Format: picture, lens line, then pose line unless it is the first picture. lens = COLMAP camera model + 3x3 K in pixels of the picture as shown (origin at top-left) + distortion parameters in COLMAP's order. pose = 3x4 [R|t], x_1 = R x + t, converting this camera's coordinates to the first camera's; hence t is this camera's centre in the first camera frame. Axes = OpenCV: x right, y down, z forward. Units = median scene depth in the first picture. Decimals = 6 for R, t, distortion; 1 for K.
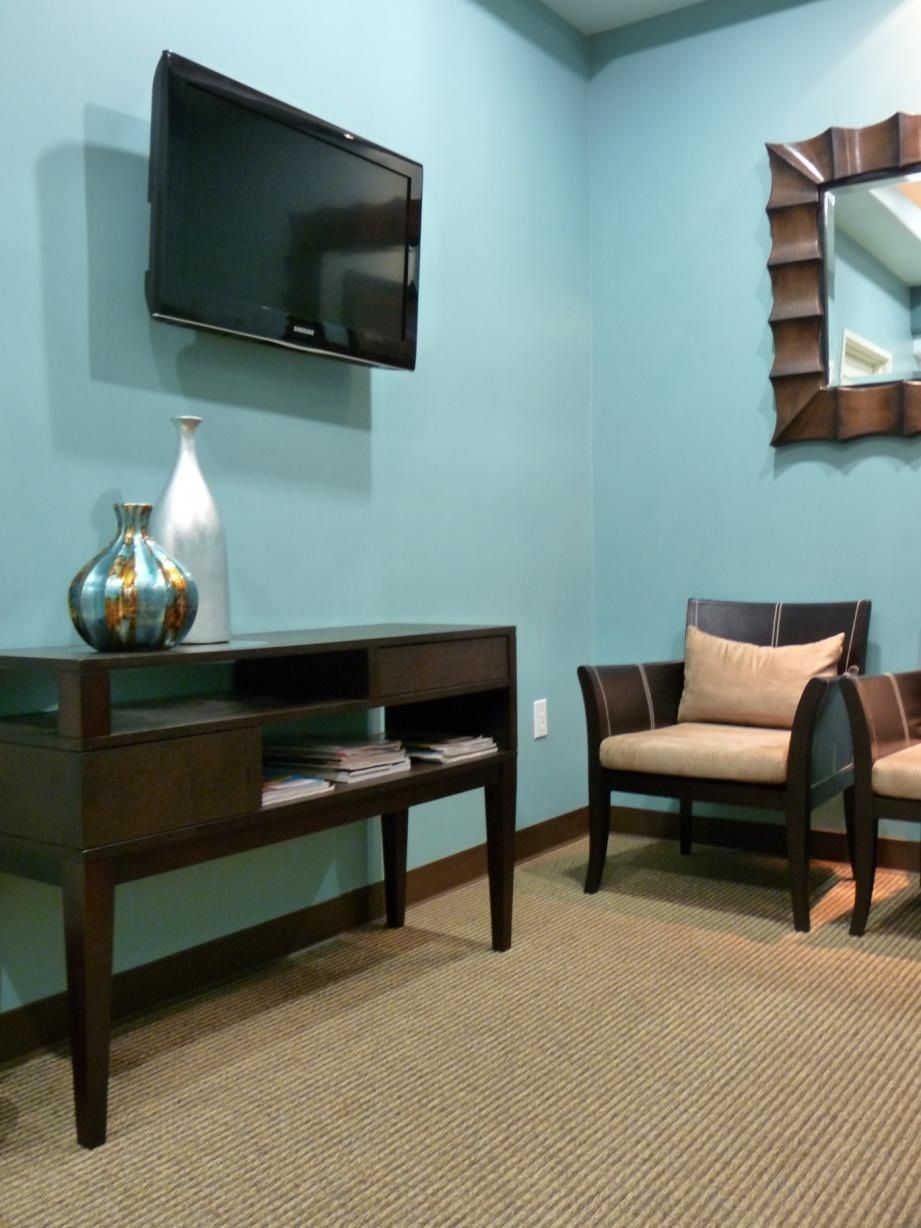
lens RADIAL K [[1164.5, 0, 447.7], [0, 1164.5, 603.0], [0, 0, 1]] dist [-0.054498, 0.000000]
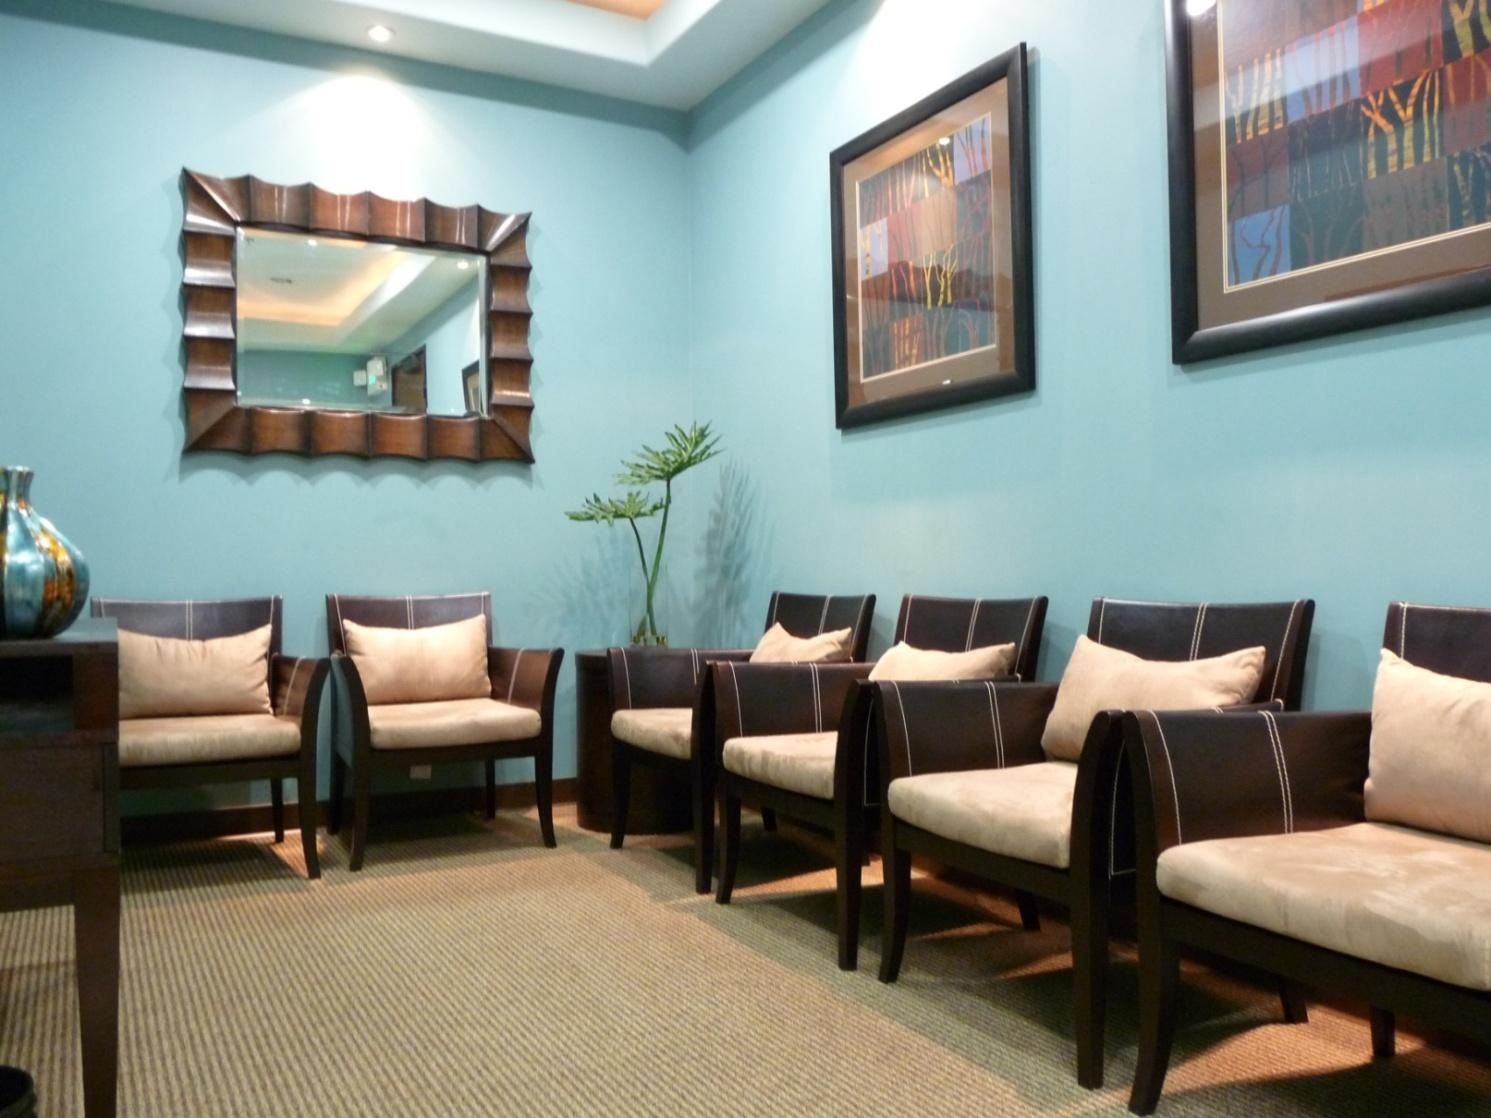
lens RADIAL K [[1191.8, 0, 739.3], [0, 1191.8, 568.4], [0, 0, 1]] dist [-0.011489, -0.010524]
pose [[0.435780, 0.013743, 0.899948, -0.514460], [0.028187, 0.999185, -0.028907, 0.018236], [-0.899612, 0.037964, 0.435037, 0.079126]]
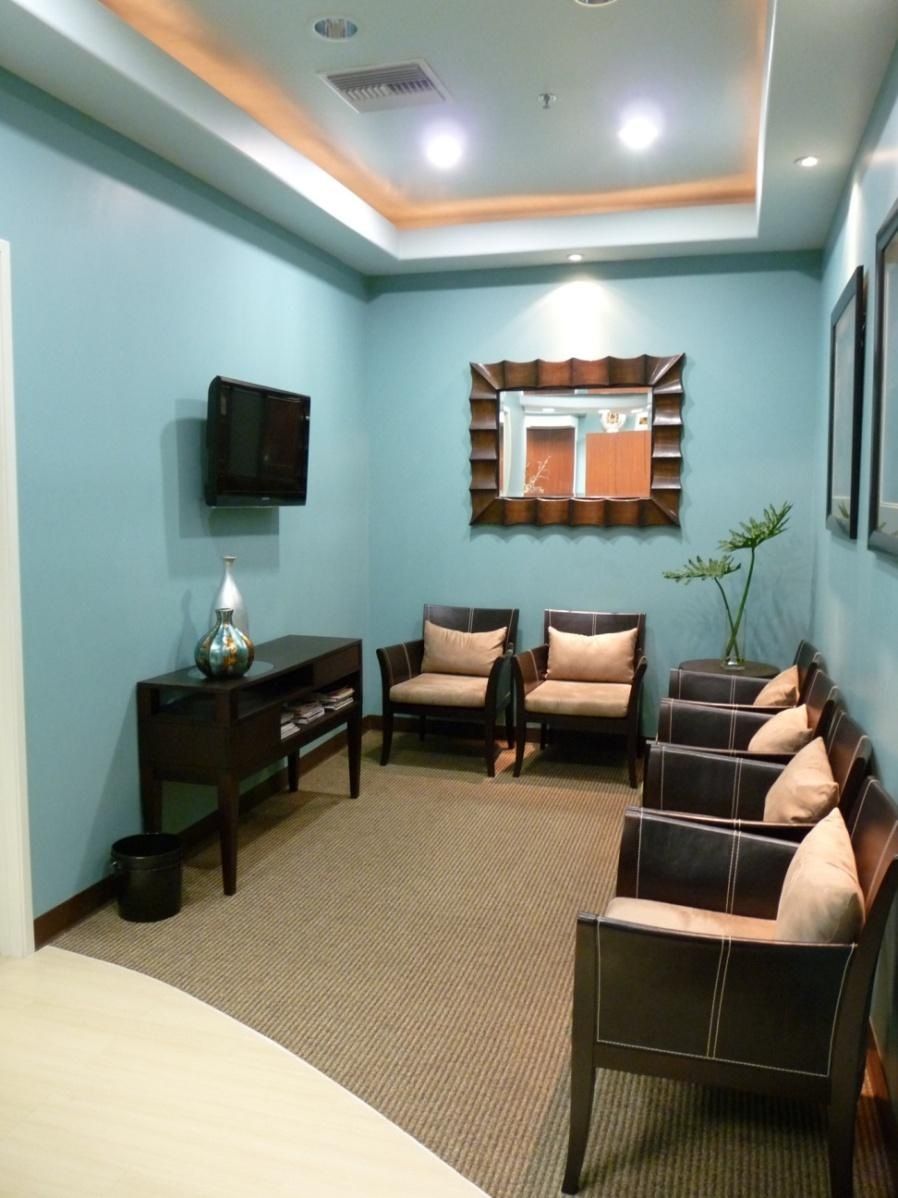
lens RADIAL K [[957.6, 0, 458.1], [0, 957.6, 597.8], [0, 0, 1]] dist [-0.011489, -0.010524]
pose [[0.942221, -0.020422, 0.334369, -0.284346], [-0.008089, 0.996462, 0.083654, -0.160932], [-0.334894, -0.081525, 0.938722, -0.509893]]
